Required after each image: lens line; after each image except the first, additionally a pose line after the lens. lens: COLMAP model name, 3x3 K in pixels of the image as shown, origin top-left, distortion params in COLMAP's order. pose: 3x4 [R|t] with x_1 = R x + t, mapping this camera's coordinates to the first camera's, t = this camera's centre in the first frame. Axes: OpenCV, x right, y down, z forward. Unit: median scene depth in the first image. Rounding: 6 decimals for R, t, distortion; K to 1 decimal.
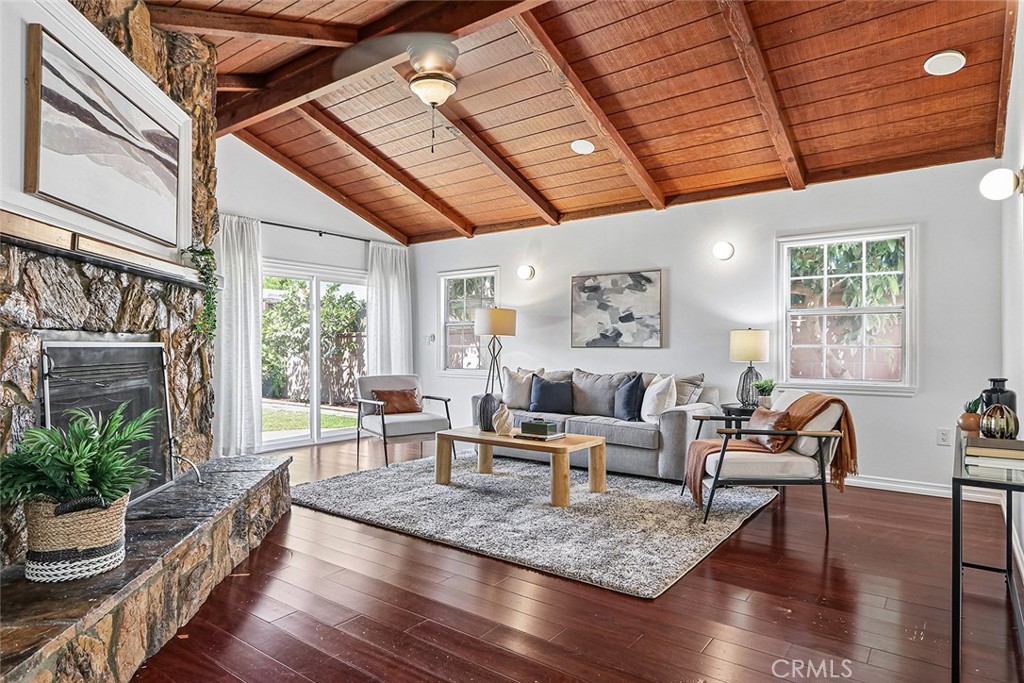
lens RADIAL K [[595.5, 0, 504.1], [0, 595.5, 345.9], [0, 0, 1]] dist [-0.002252, -0.000649]
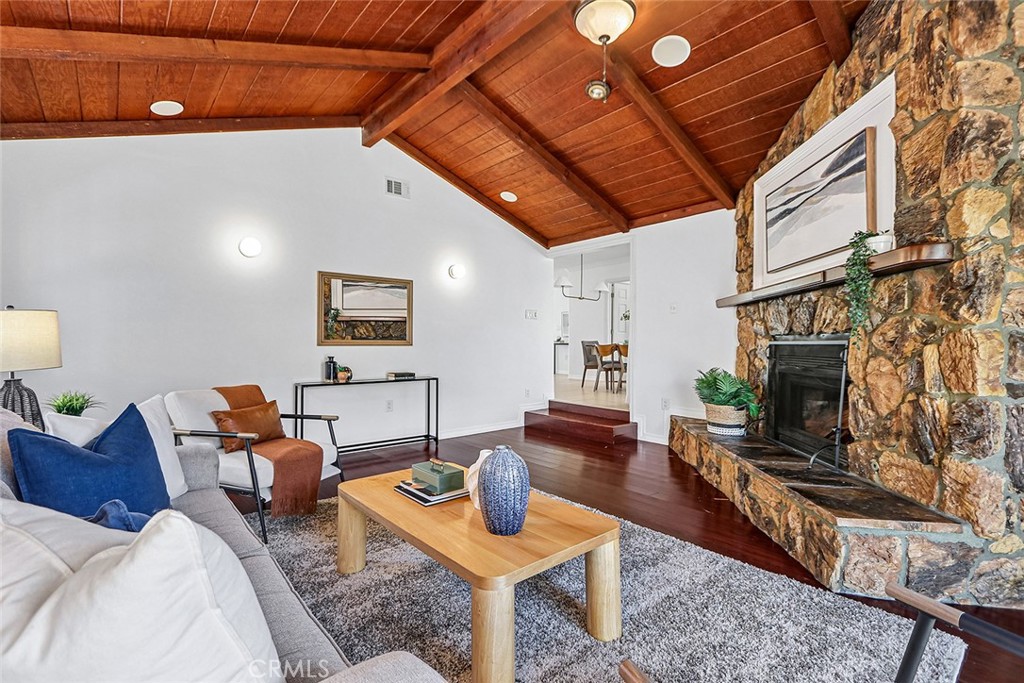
lens RADIAL K [[468.6, 0, 502.2], [0, 468.6, 342.0], [0, 0, 1]] dist [0.000114, -0.000438]
pose [[-0.975436, -0.003537, 0.220255, -0.083513], [-0.004252, 0.999987, -0.002771, 0.001096], [-0.220242, -0.003639, -0.975439, 1.102210]]
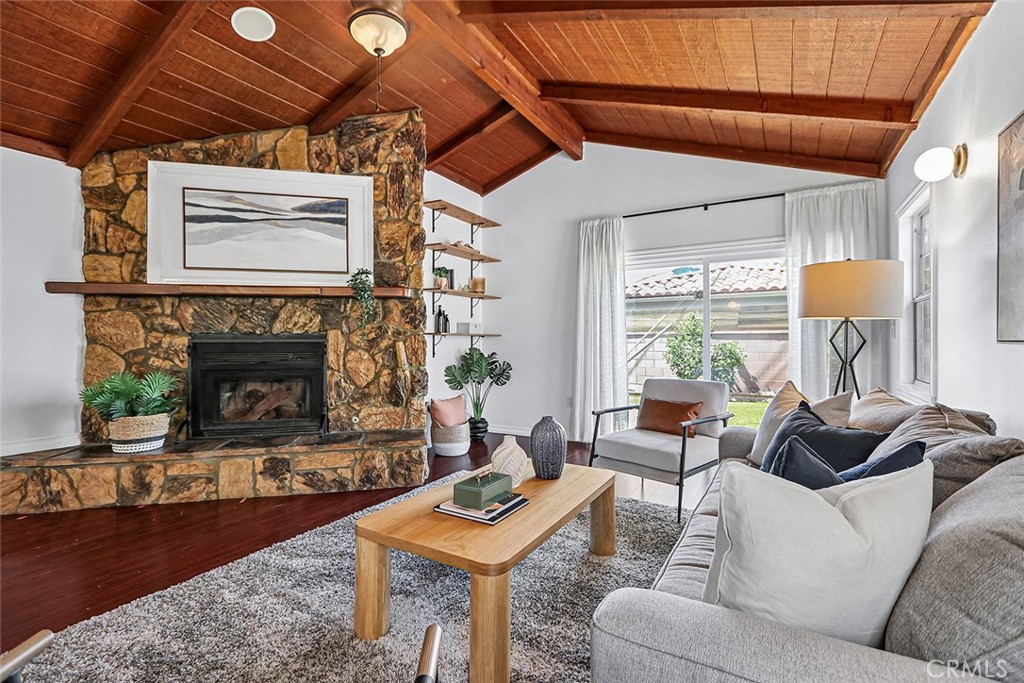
lens RADIAL K [[468.6, 0, 502.2], [0, 468.6, 342.0], [0, 0, 1]] dist [0.000114, -0.000438]
pose [[0.109647, 0.000540, -0.993970, 0.370940], [0.003628, 0.999993, 0.000943, 0.001118], [0.993964, -0.003709, 0.109644, 0.736600]]
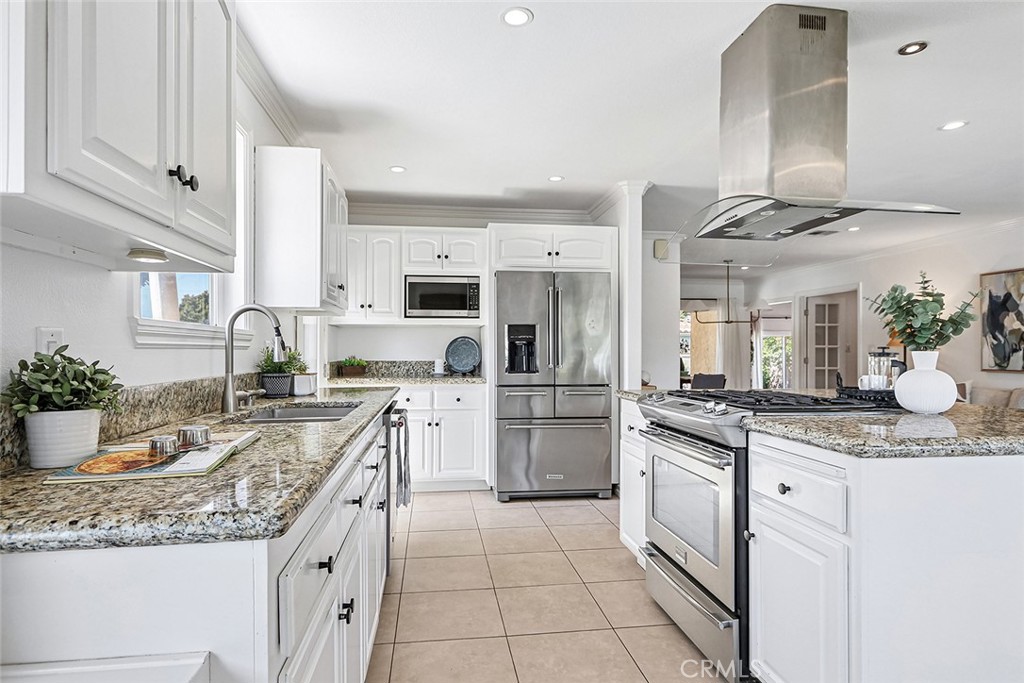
lens RADIAL K [[548.7, 0, 511.0], [0, 548.7, 347.1], [0, 0, 1]] dist [-0.000001, -0.000115]
pose [[0.709023, -0.001406, -0.705184, 0.578424], [-0.003115, 0.999982, -0.005127, -0.066293], [0.705179, 0.005832, 0.709006, -1.665543]]
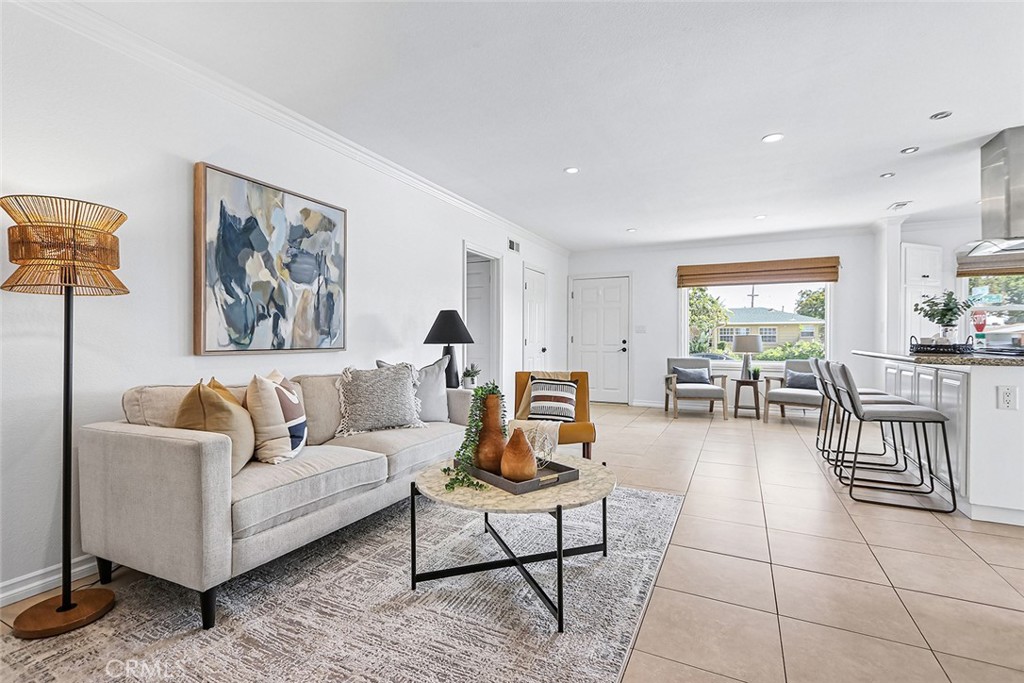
lens RADIAL K [[468.6, 0, 502.2], [0, 468.6, 342.0], [0, 0, 1]] dist [0.000114, -0.000438]
pose [[-0.182877, -0.006381, 0.983115, 0.003526], [-0.002062, 0.999979, 0.006106, -0.045349], [-0.983134, -0.000910, -0.182887, -0.540242]]
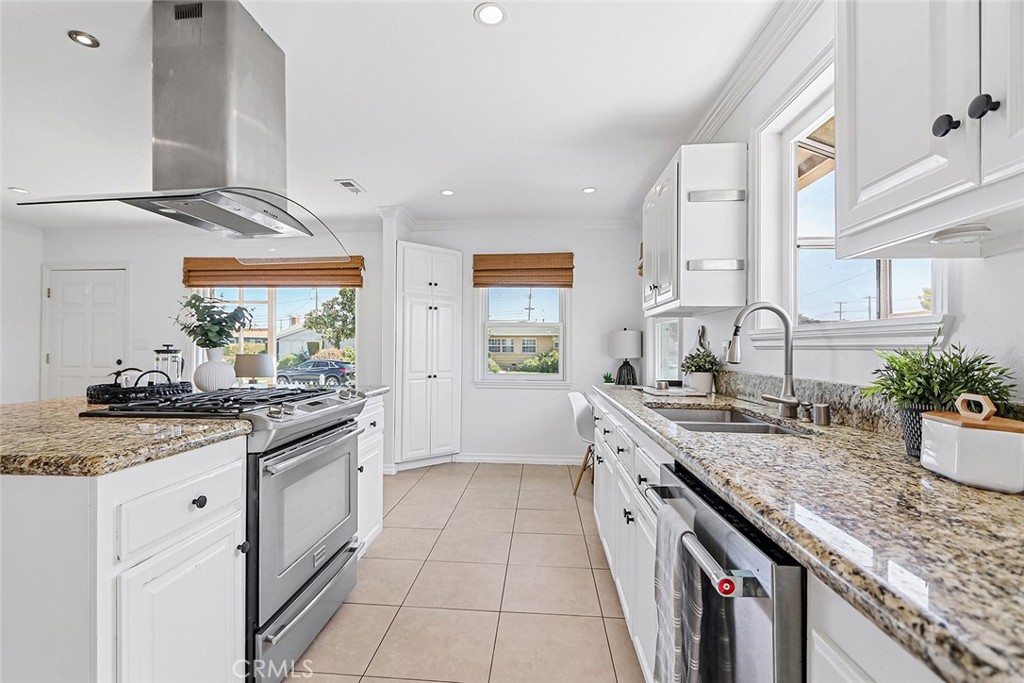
lens RADIAL K [[468.6, 0, 502.2], [0, 468.6, 342.0], [0, 0, 1]] dist [0.000114, -0.000438]
pose [[-0.536027, 0.009750, 0.844145, 0.055375], [-0.003189, 0.999903, -0.013574, -0.067405], [-0.844195, -0.009968, -0.535944, -1.246168]]
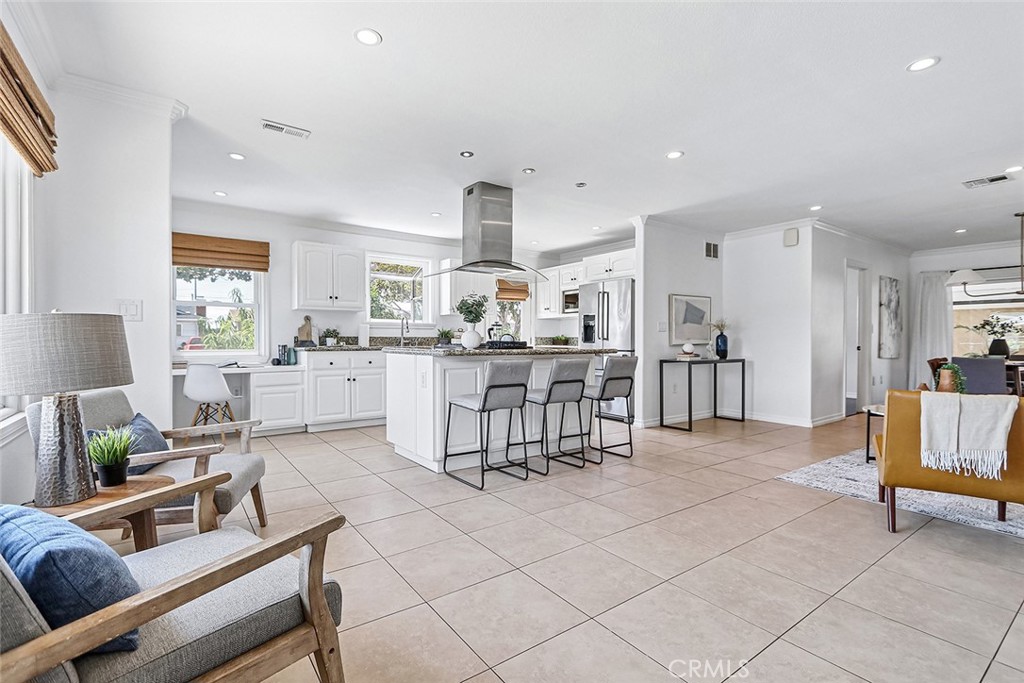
lens RADIAL K [[468.6, 0, 502.2], [0, 468.6, 342.0], [0, 0, 1]] dist [0.000114, -0.000438]
pose [[-0.296605, 0.005572, -0.954984, 1.175417], [-0.003374, 0.999971, 0.006882, -0.043293], [0.954994, 0.005263, -0.296578, -0.999186]]
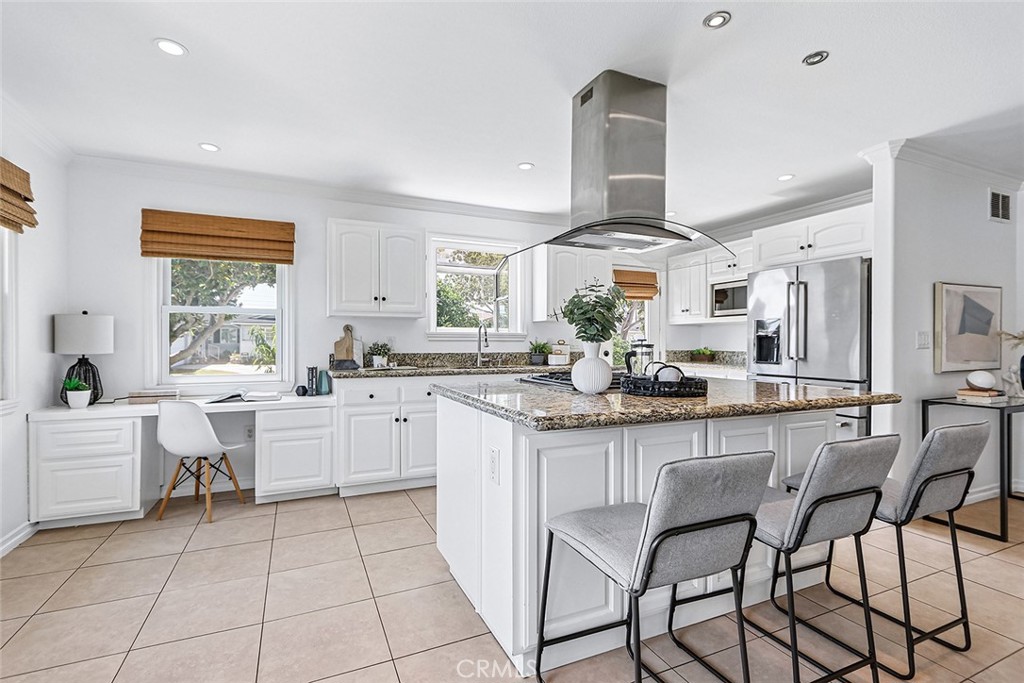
lens RADIAL K [[468.6, 0, 502.2], [0, 468.6, 342.0], [0, 0, 1]] dist [0.000114, -0.000438]
pose [[-0.481443, 0.000825, -0.876477, 0.861134], [-0.003593, 0.999989, 0.002915, -0.067516], [0.876470, 0.004552, -0.481435, -1.140586]]
